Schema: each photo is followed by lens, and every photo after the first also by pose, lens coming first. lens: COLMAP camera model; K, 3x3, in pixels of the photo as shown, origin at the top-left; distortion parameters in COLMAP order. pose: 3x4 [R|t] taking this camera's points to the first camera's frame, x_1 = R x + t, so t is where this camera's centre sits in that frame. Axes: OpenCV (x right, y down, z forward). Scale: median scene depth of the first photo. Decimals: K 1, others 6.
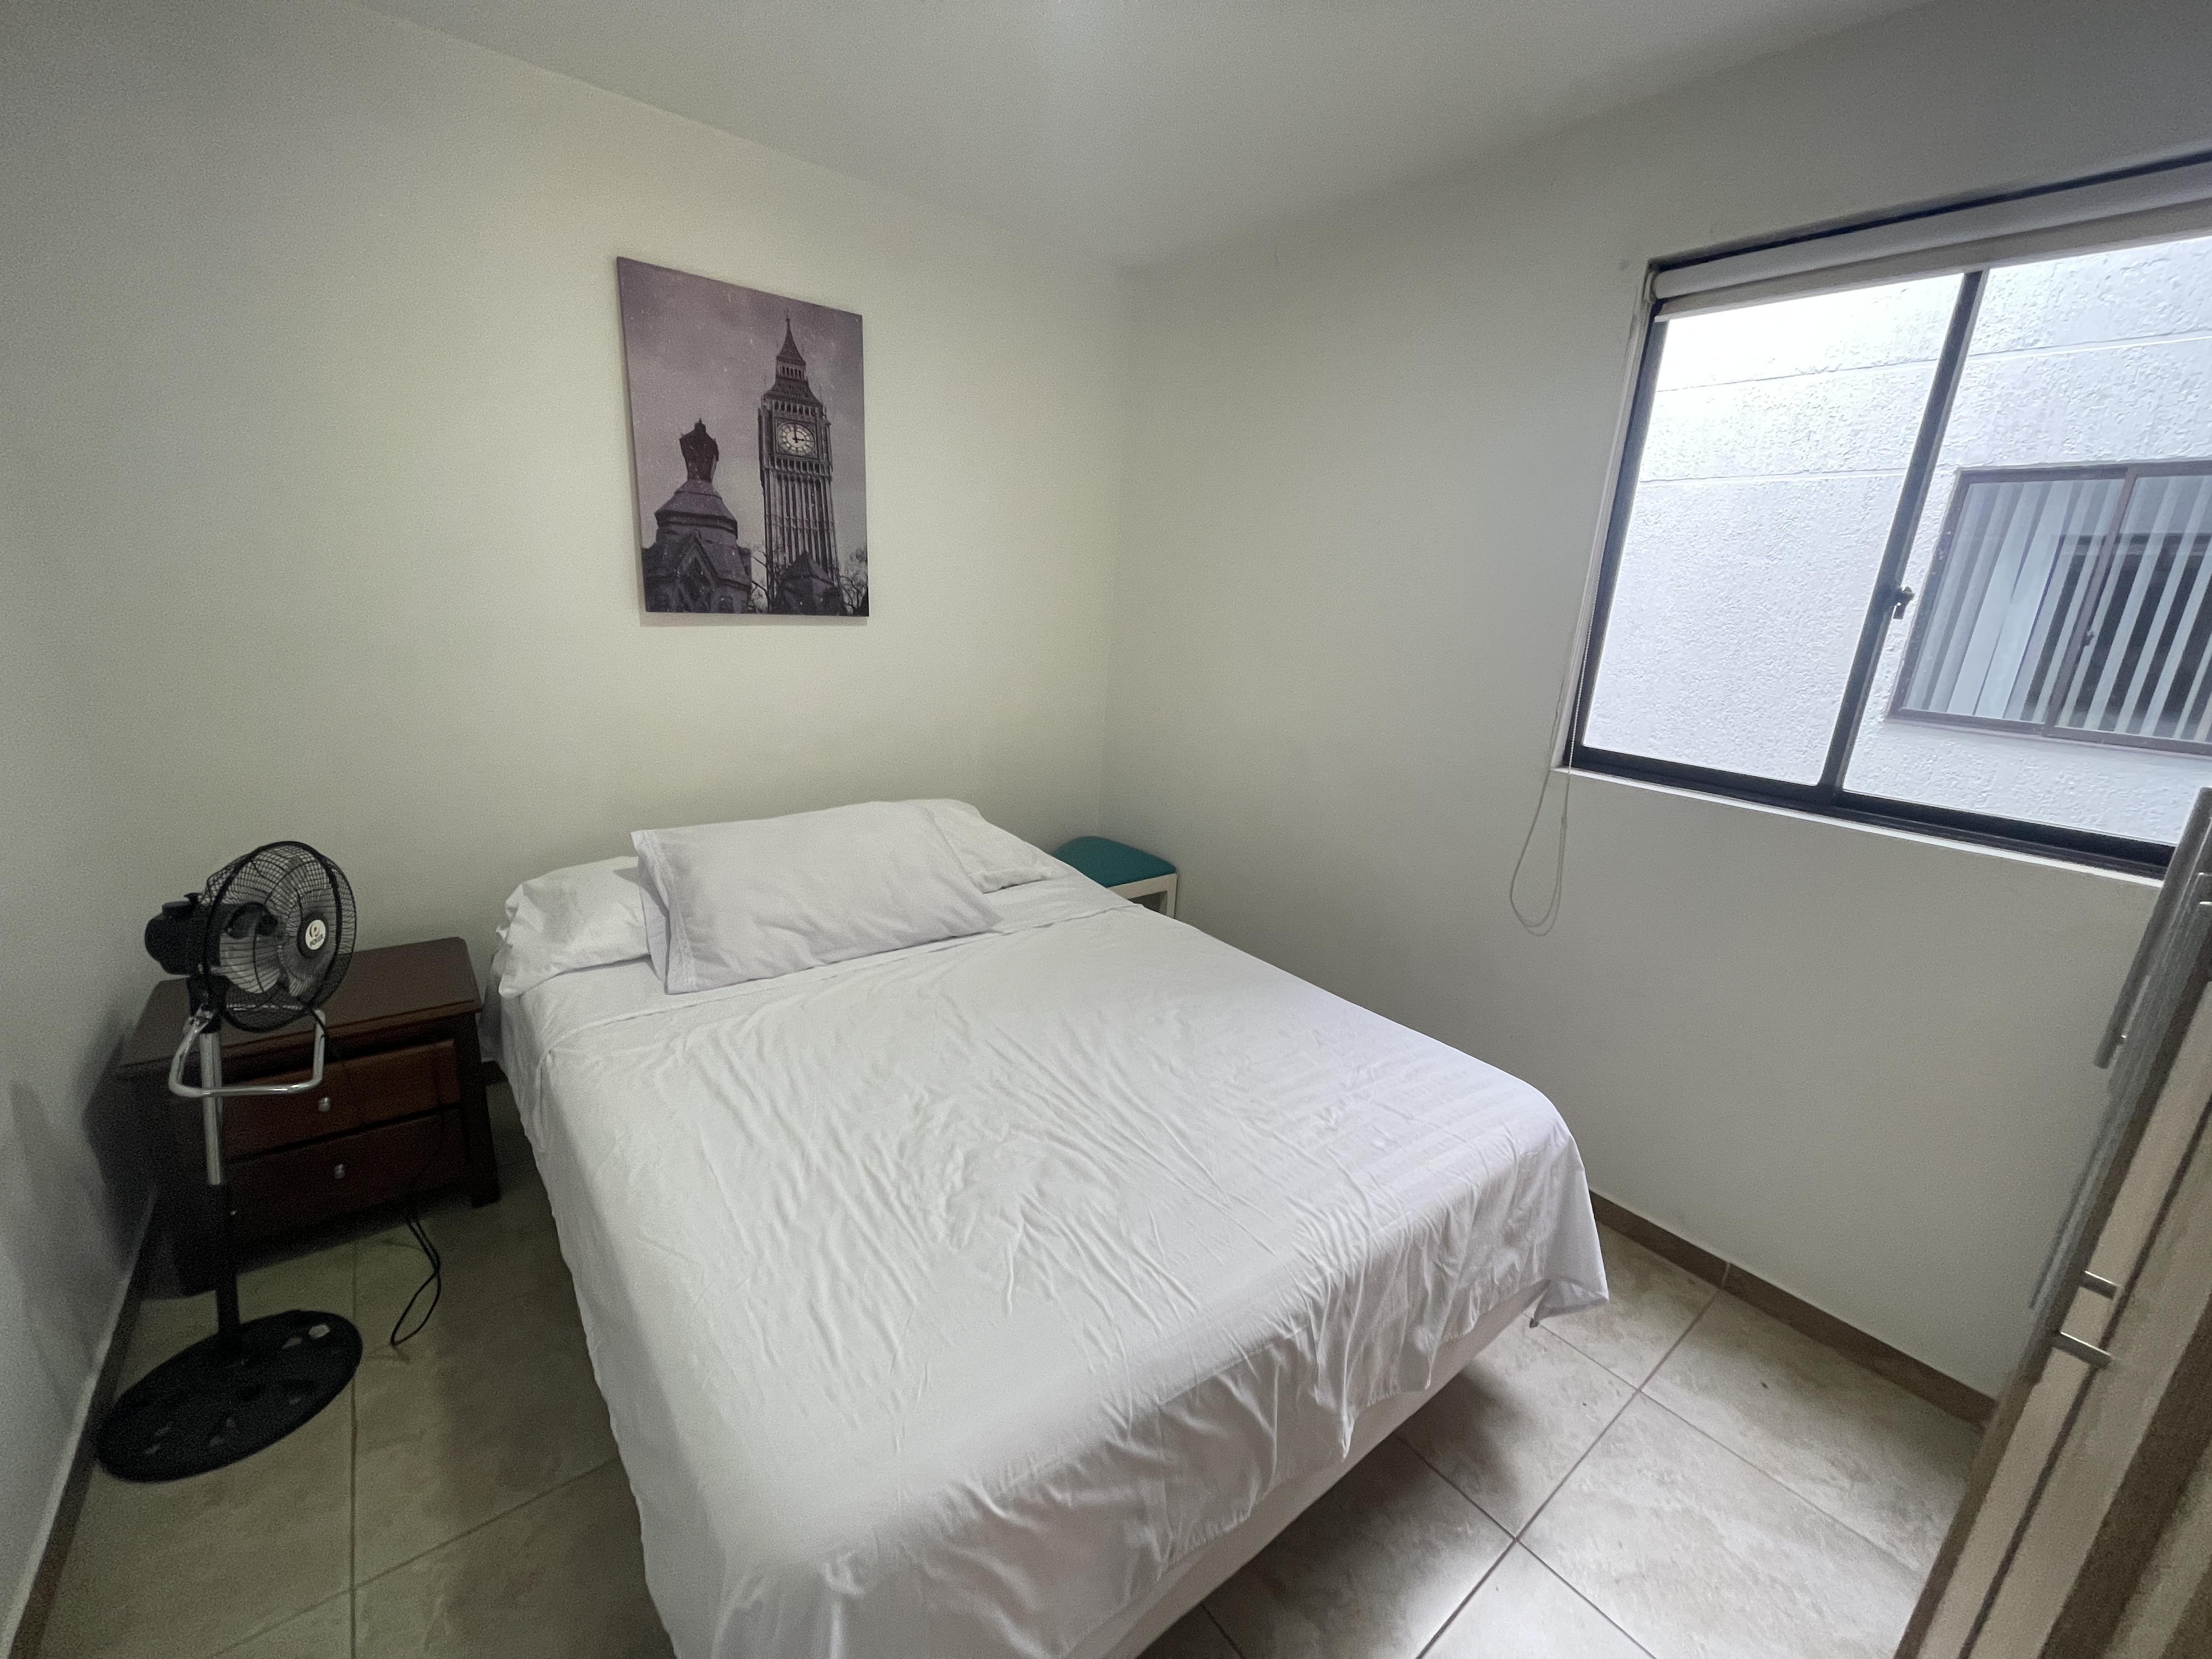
lens RADIAL K [[890.1, 0, 1114.1], [0, 890.1, 845.6], [0, 0, 1]] dist [-0.003691, -0.000705]
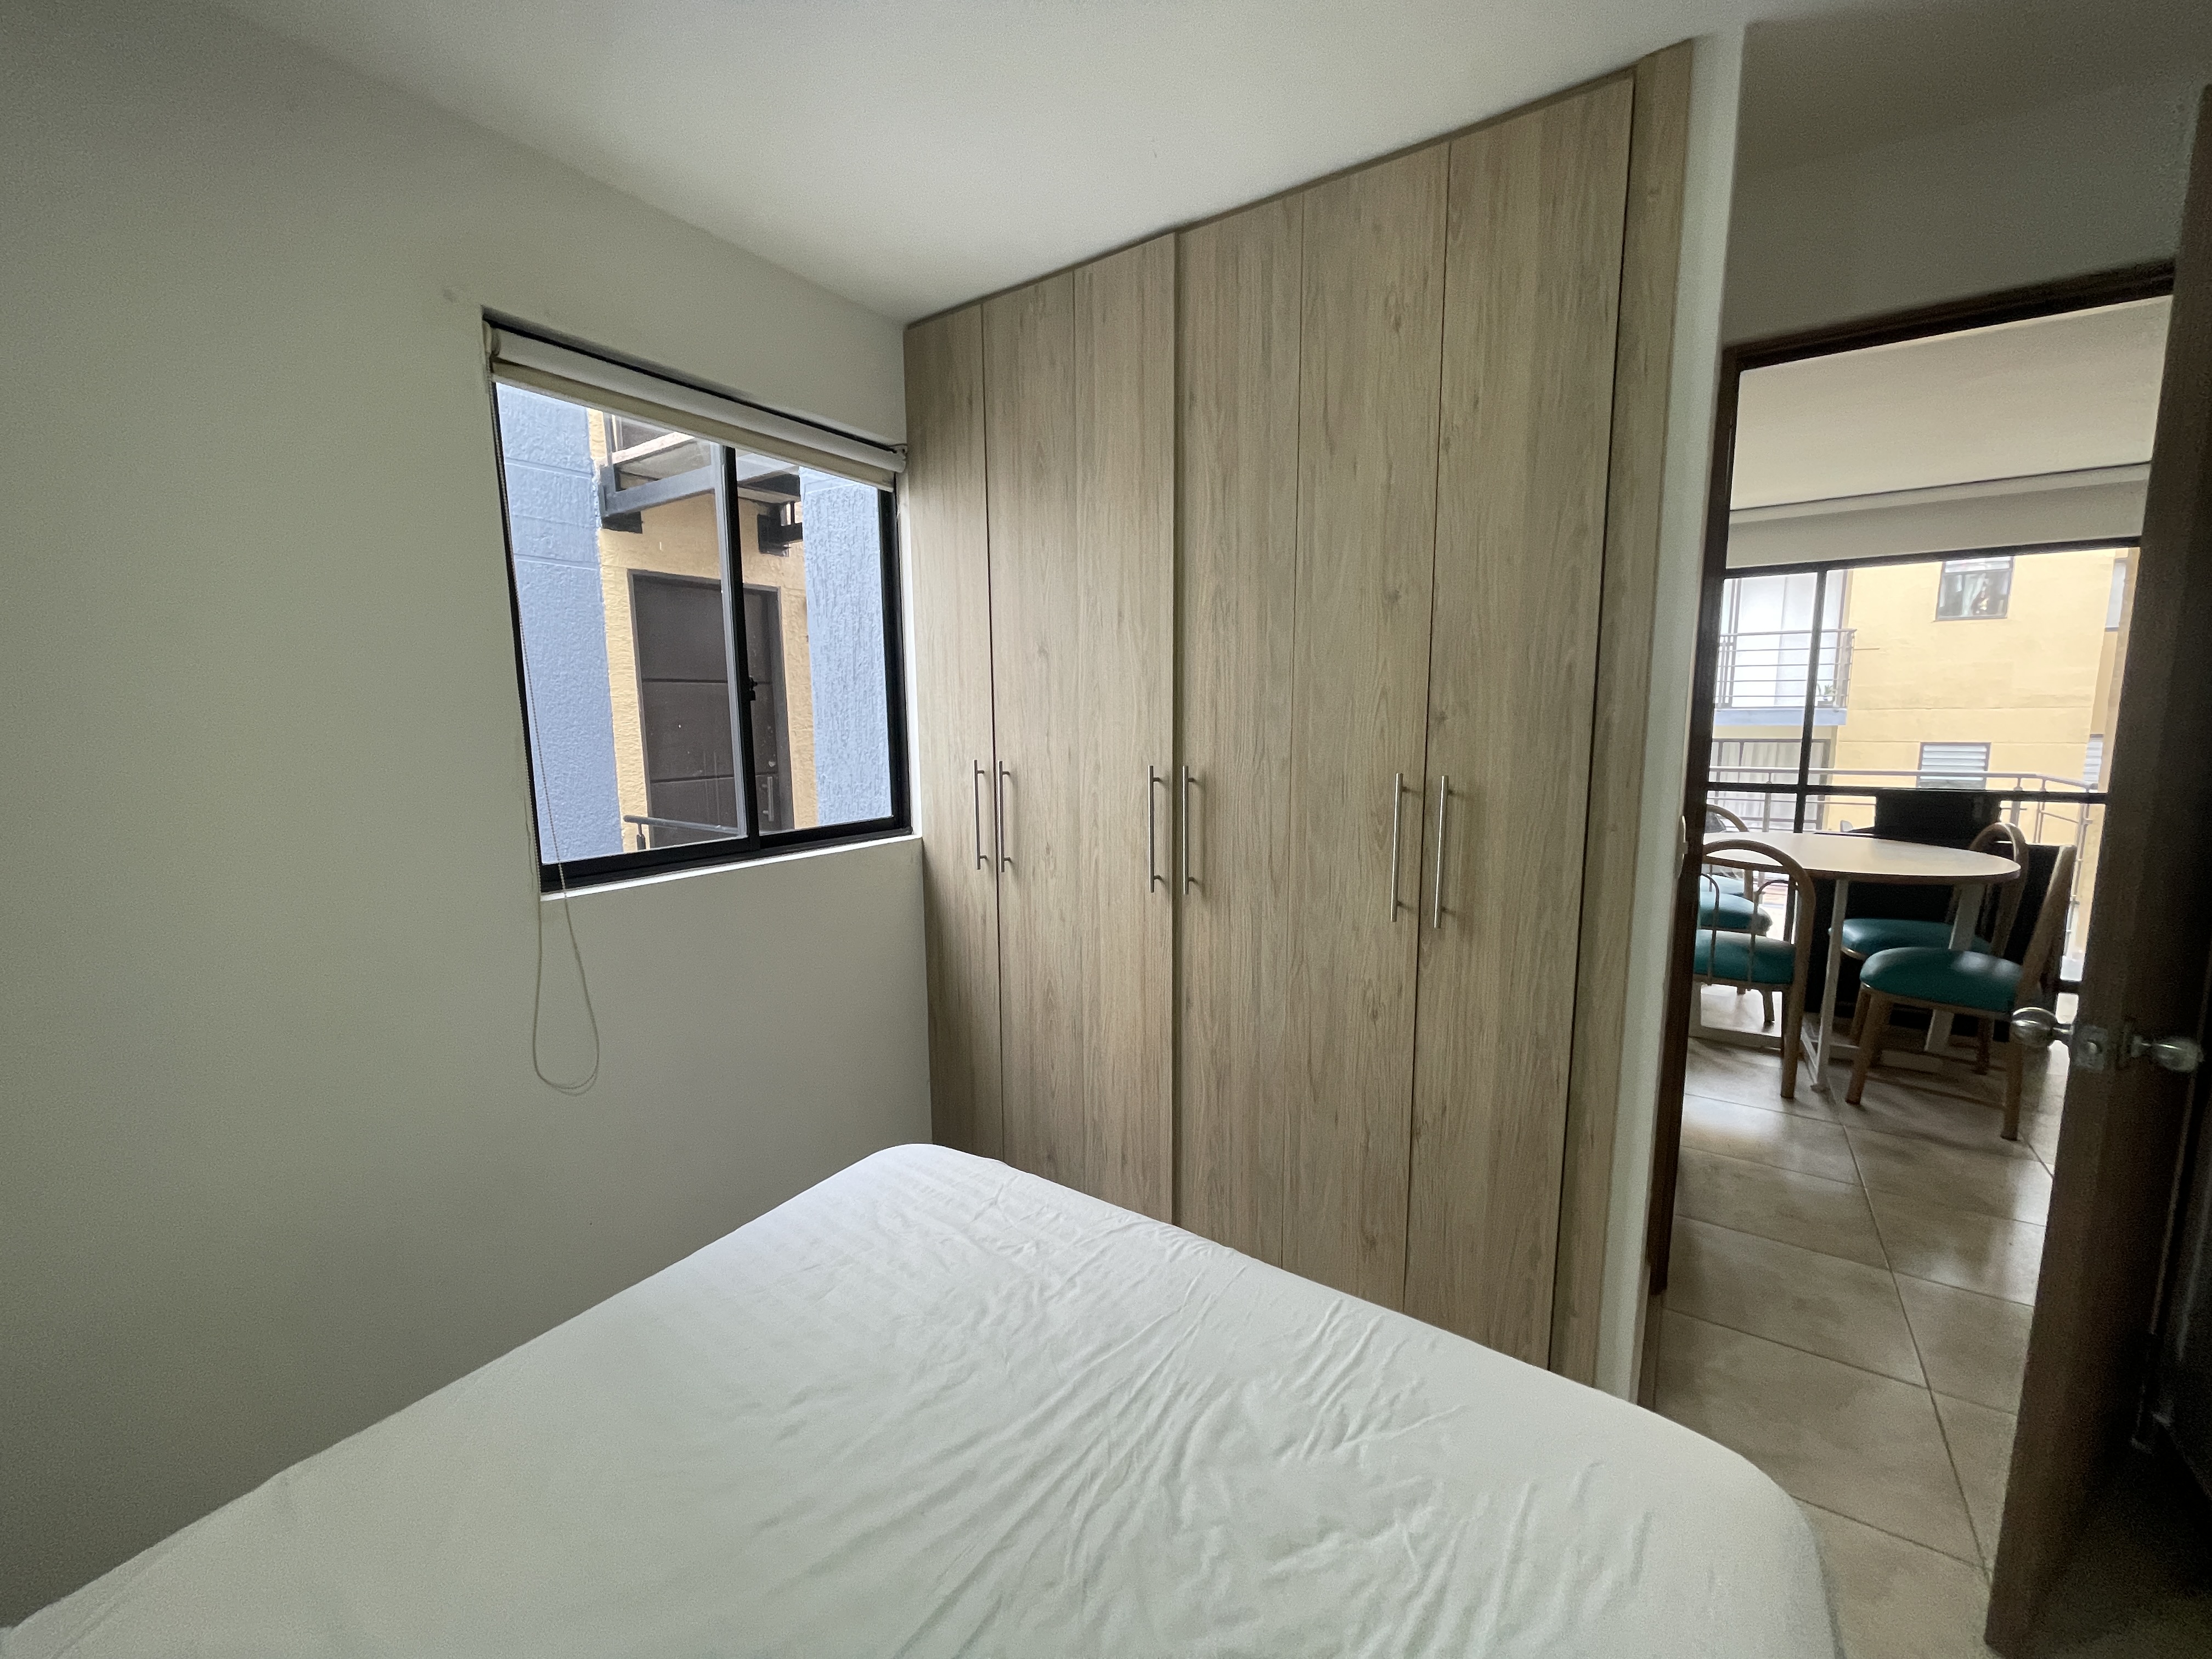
lens RADIAL K [[890.1, 0, 1098.2], [0, 890.1, 843.9], [0, 0, 1]] dist [-0.003691, -0.000705]
pose [[-0.293793, -0.200478, 0.934609, -0.707550], [0.258635, 0.924614, 0.279636, -0.401806], [-0.920214, 0.323878, -0.219794, 1.212777]]
